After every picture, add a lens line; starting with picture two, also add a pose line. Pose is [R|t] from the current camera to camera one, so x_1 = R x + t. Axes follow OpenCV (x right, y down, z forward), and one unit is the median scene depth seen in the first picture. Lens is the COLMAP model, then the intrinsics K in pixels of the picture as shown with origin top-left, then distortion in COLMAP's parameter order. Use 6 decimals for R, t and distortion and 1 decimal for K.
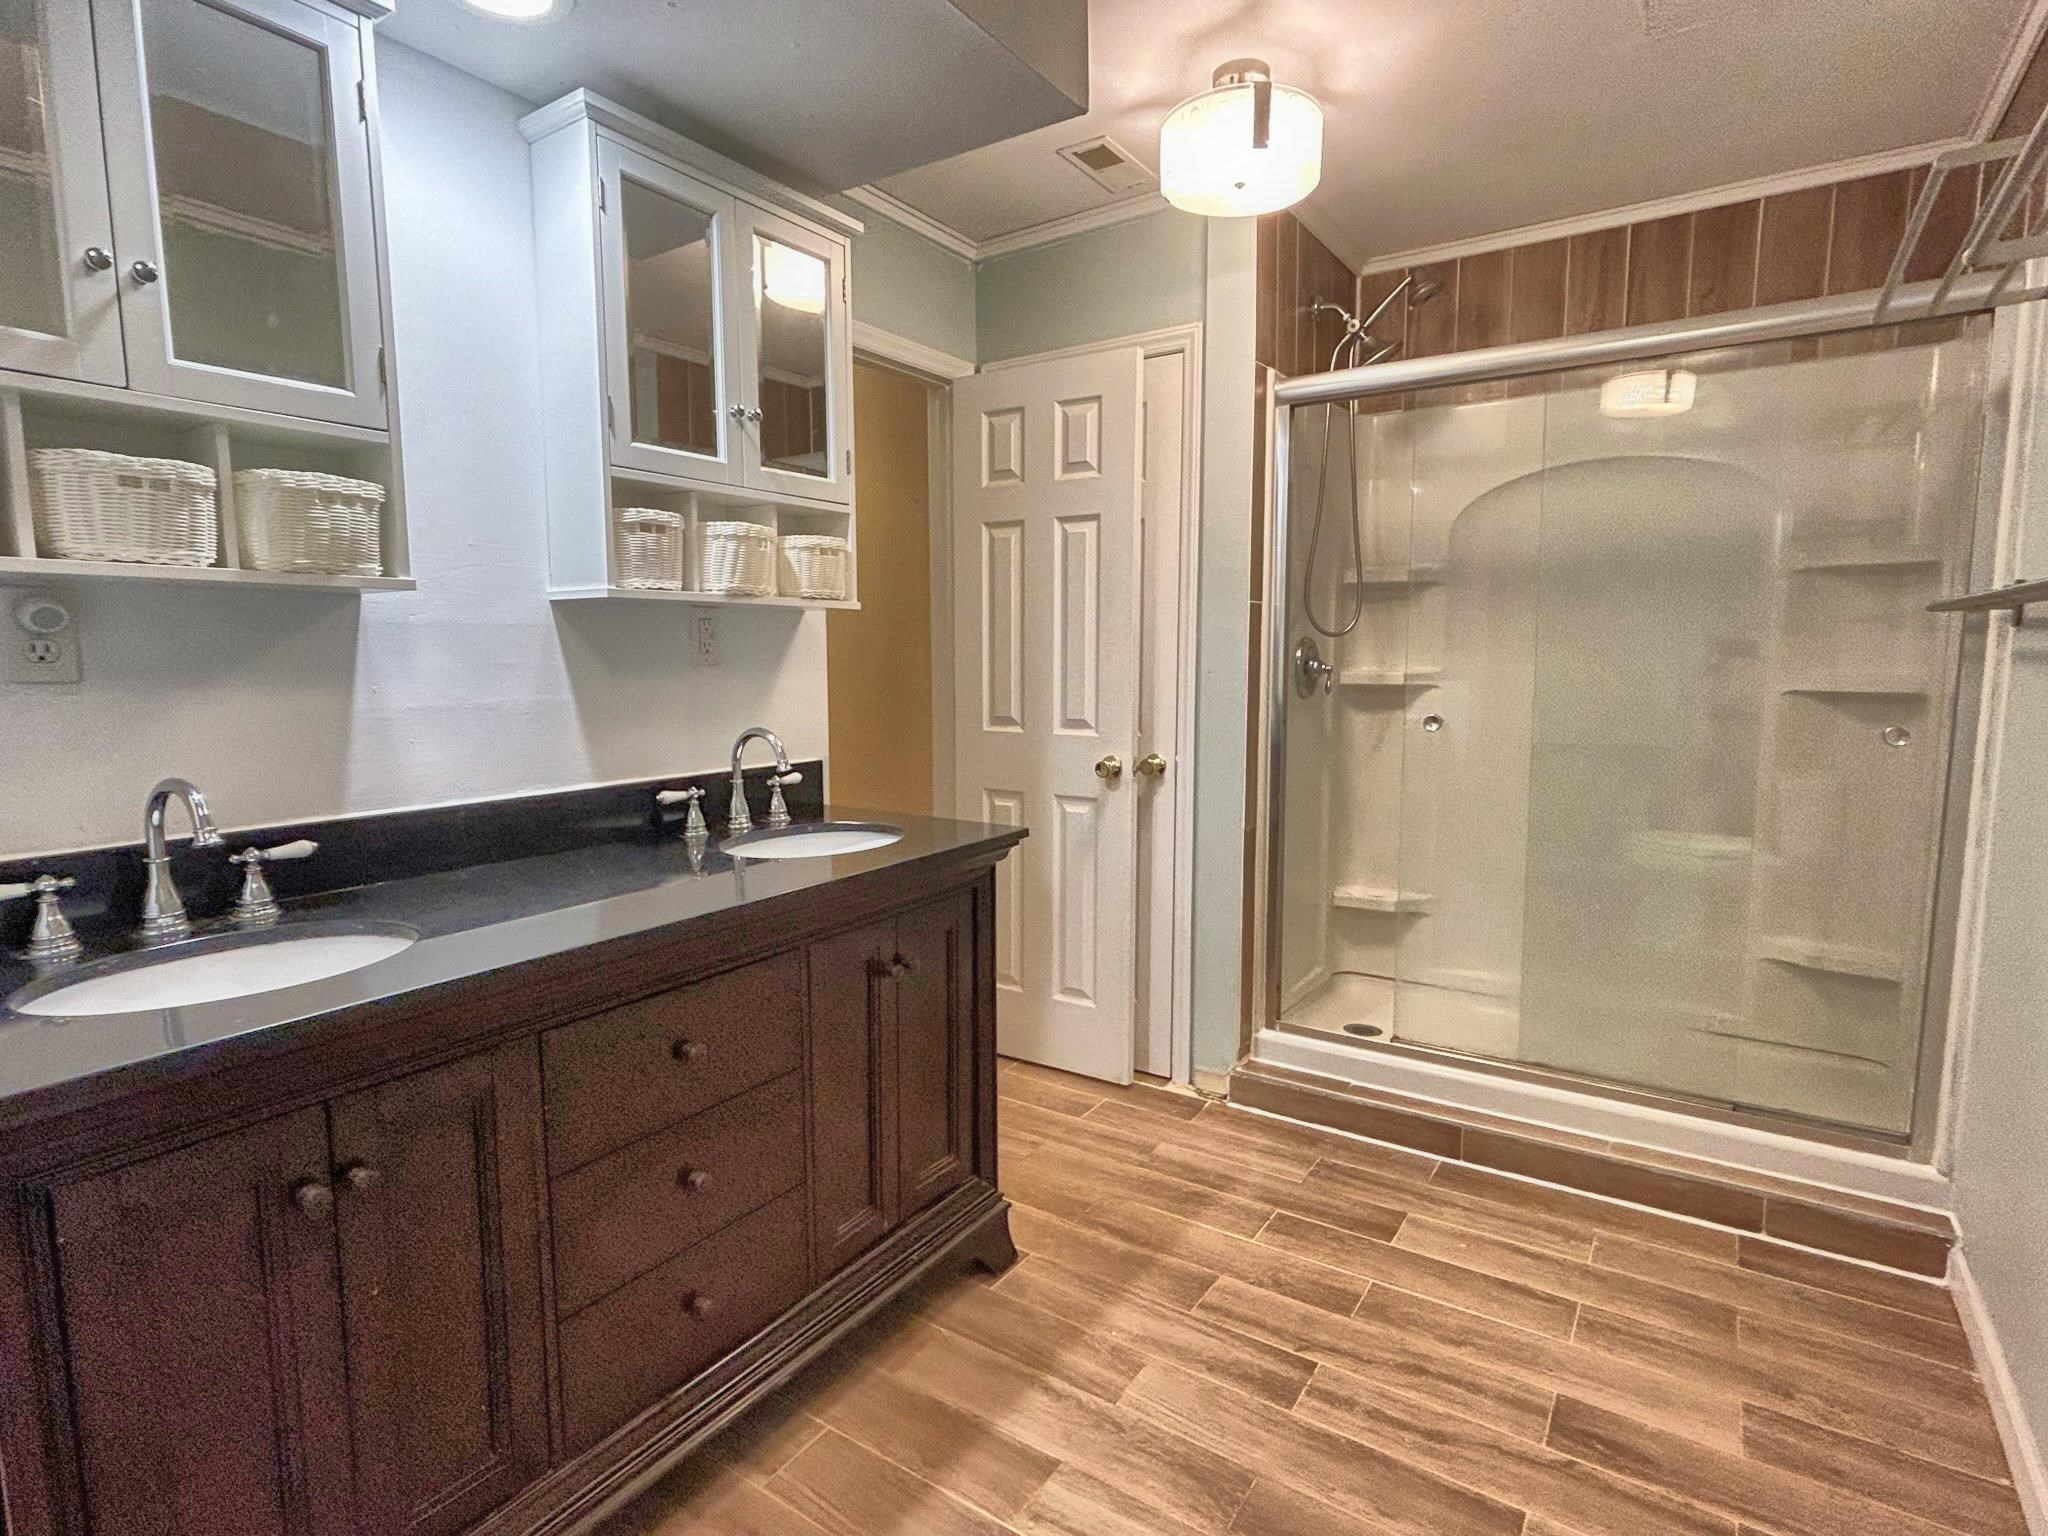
lens RADIAL K [[1046.9, 0, 1024.0], [0, 1046.9, 768.0], [0, 0, 1]] dist [-0.003083, 0.000477]
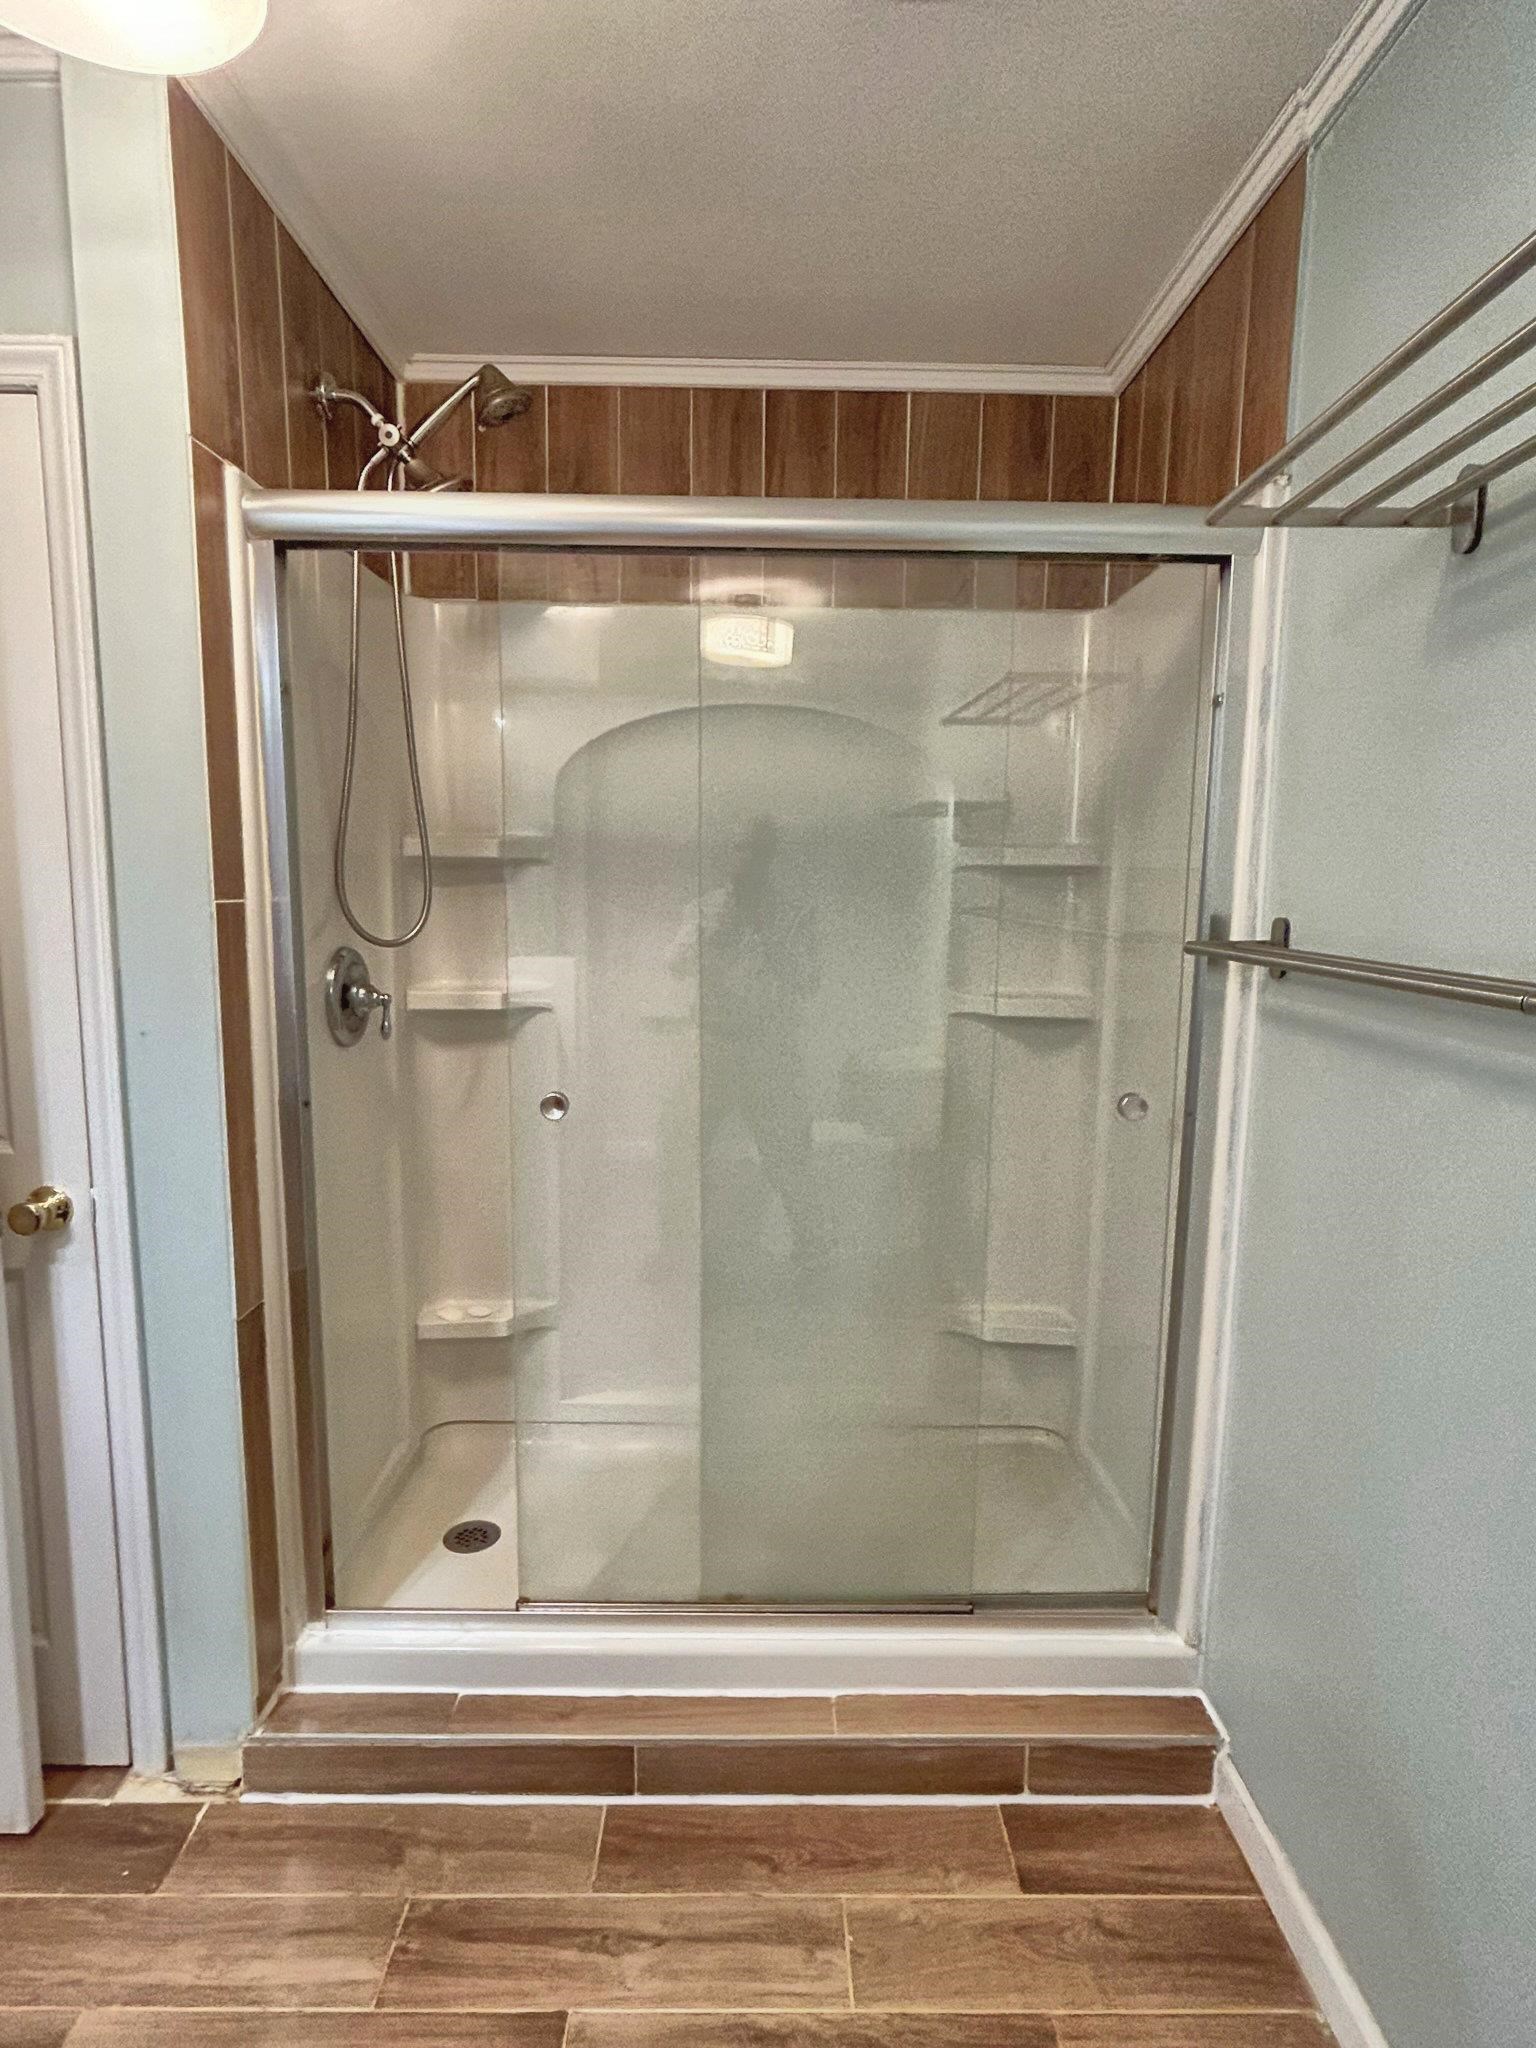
lens RADIAL K [[1046.9, 0, 768.0], [0, 1046.9, 1024.0], [0, 0, 1]] dist [-0.003083, 0.000477]
pose [[0.825065, -0.060973, 0.561738, 0.152767], [0.046052, 0.998110, 0.040699, -0.111322], [-0.563158, -0.007710, 0.826313, 0.423424]]
